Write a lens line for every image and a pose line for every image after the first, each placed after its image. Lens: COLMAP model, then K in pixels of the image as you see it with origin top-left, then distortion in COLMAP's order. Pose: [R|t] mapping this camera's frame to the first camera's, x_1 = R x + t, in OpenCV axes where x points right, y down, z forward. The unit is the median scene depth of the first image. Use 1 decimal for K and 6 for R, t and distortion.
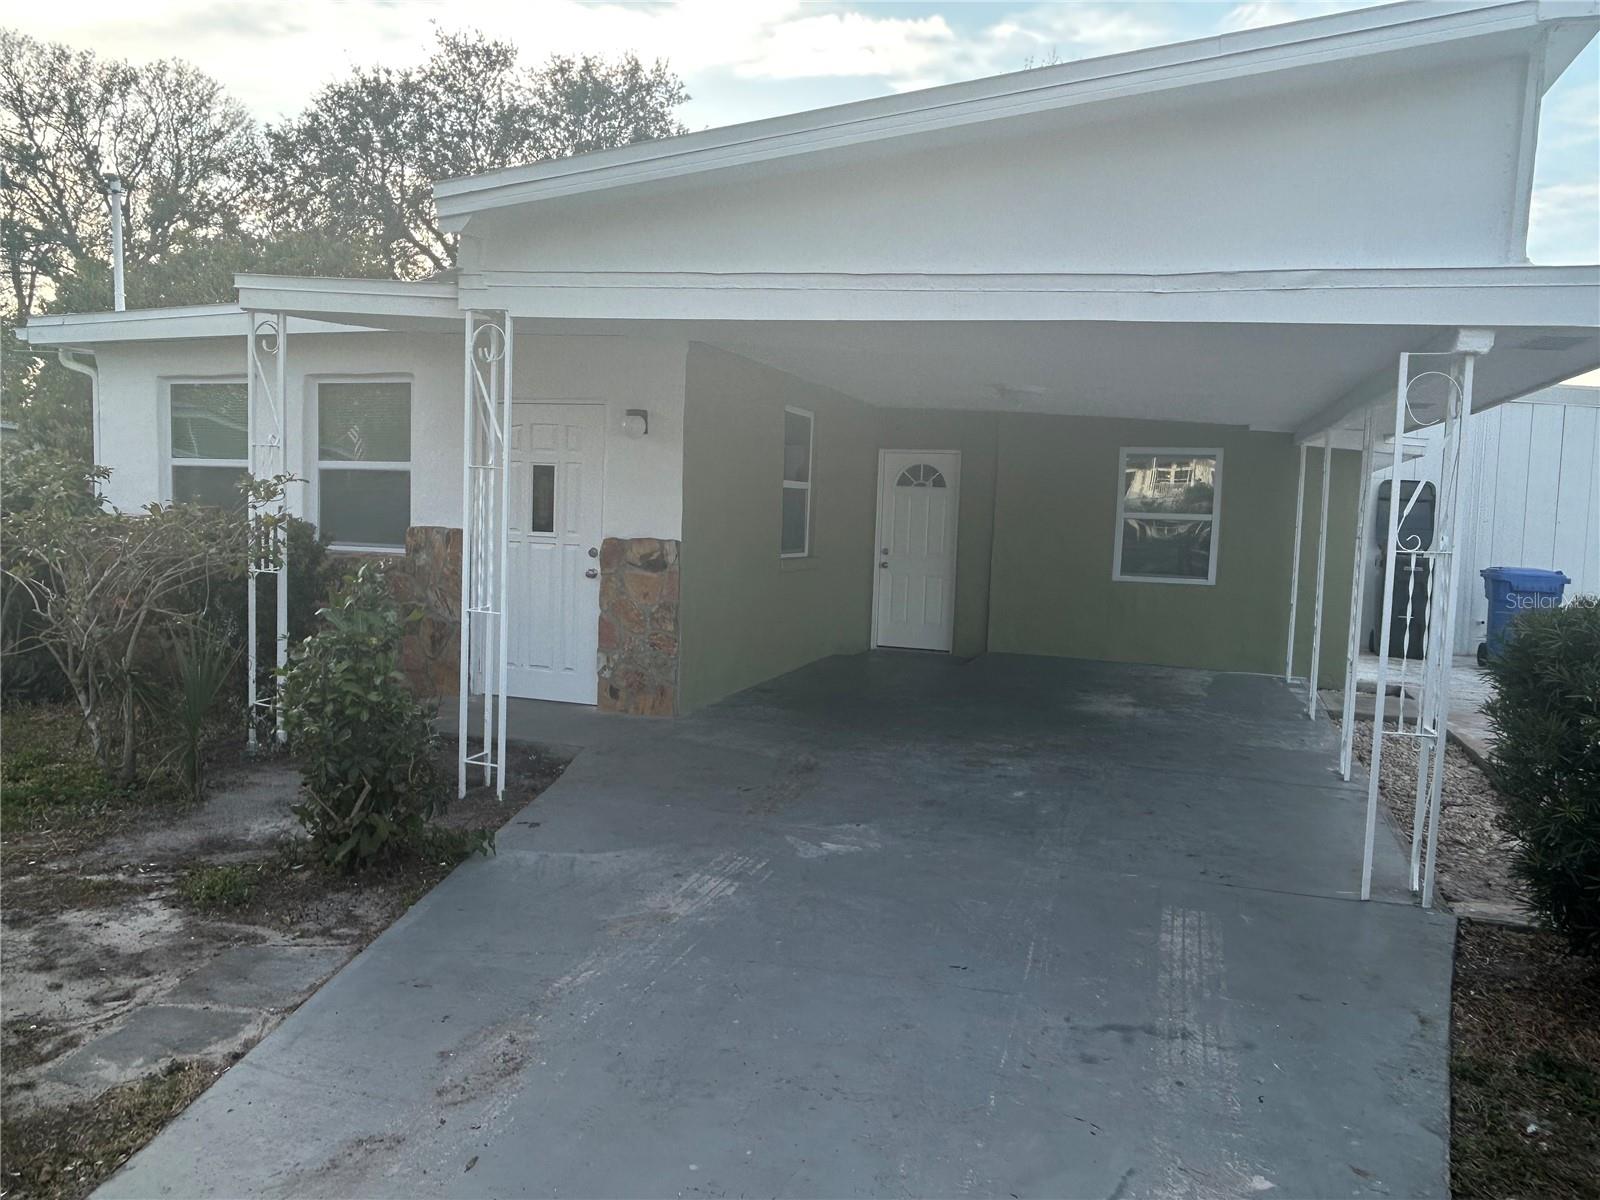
lens RADIAL K [[1233.3, 0, 752.9], [0, 1233.3, 609.2], [0, 0, 1]] dist [-0.007690, -0.003297]
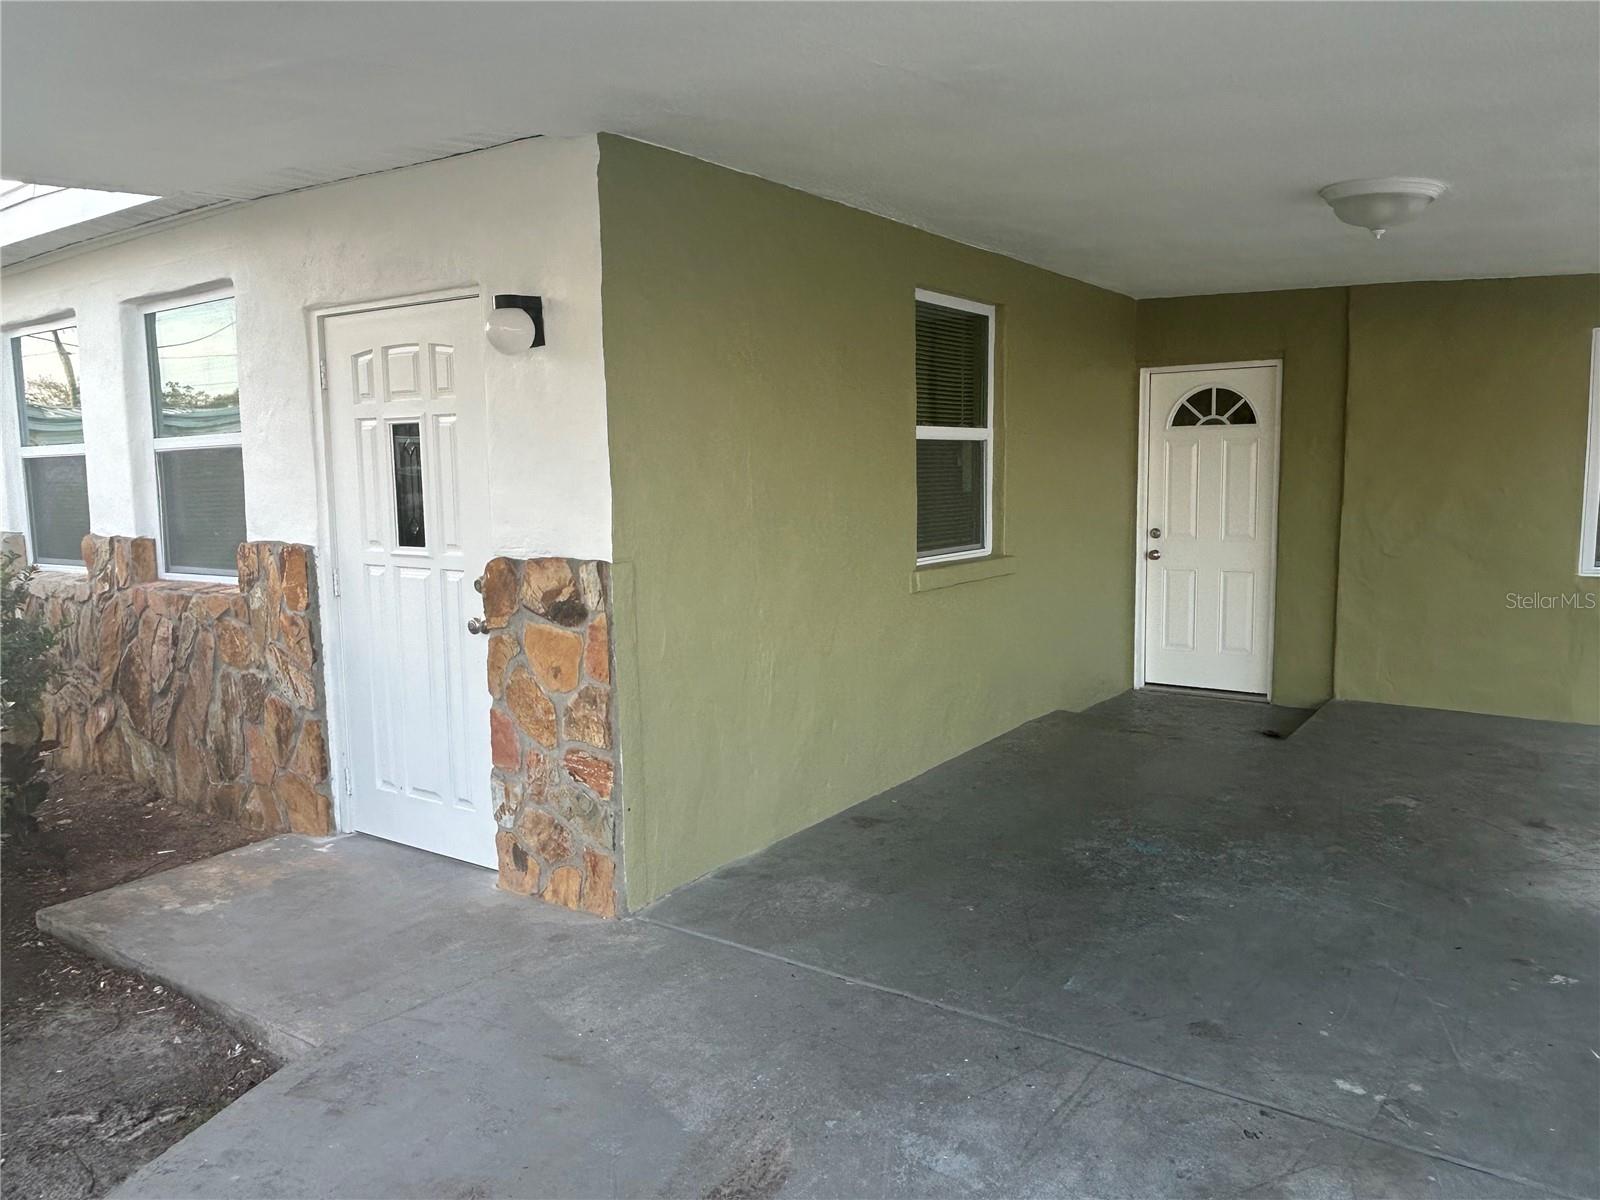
lens RADIAL K [[1233.3, 0, 752.9], [0, 1233.3, 609.2], [0, 0, 1]] dist [-0.007690, -0.003297]
pose [[0.962858, -0.020012, -0.269264, 0.120091], [0.028070, 0.999265, 0.026108, -0.046156], [0.268544, -0.032696, 0.962712, 0.526718]]
